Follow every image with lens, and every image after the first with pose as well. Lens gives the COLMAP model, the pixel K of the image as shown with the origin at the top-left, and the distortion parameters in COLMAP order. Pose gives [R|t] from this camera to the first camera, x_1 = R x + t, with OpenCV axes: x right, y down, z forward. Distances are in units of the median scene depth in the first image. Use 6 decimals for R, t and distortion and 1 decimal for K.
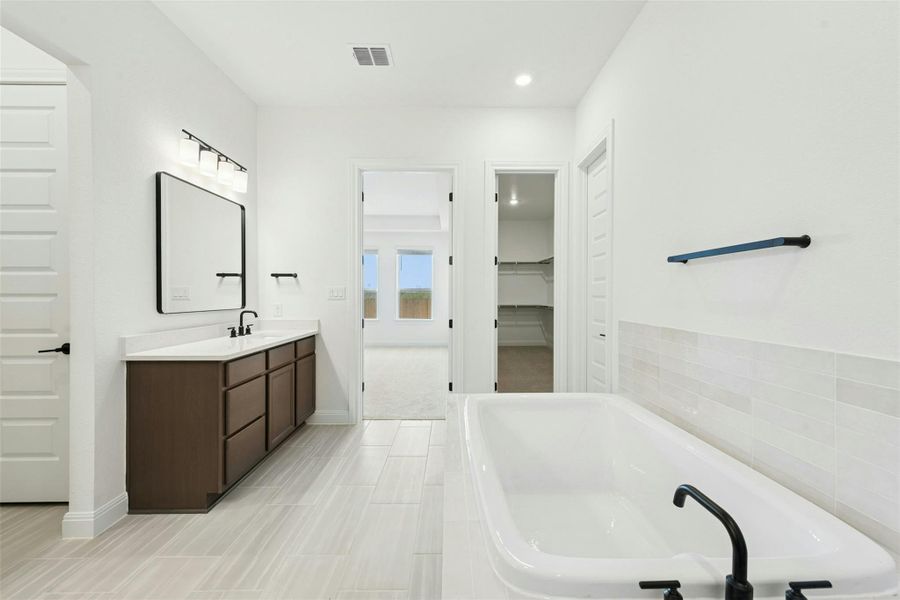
lens RADIAL K [[409.0, 0, 450.0], [0, 409.0, 300.0], [0, 0, 1]] dist [0.000146, -0.000268]
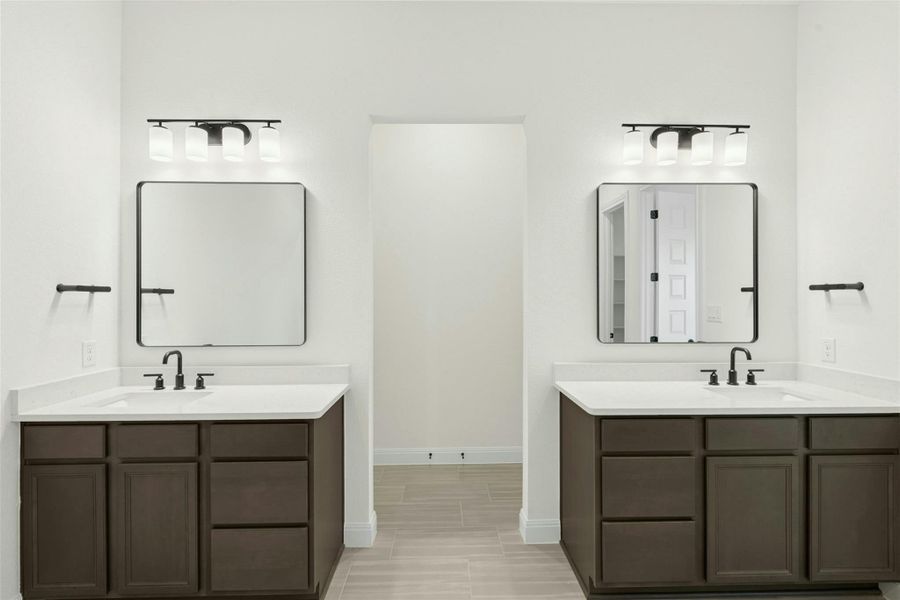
lens RADIAL K [[409.0, 0, 450.0], [0, 409.0, 300.0], [0, 0, 1]] dist [0.000146, -0.000268]
pose [[-0.021086, 0.001803, -0.999776, 0.179736], [0.005940, 0.999981, 0.001678, -0.059526], [0.999760, -0.005903, -0.021096, 0.633742]]
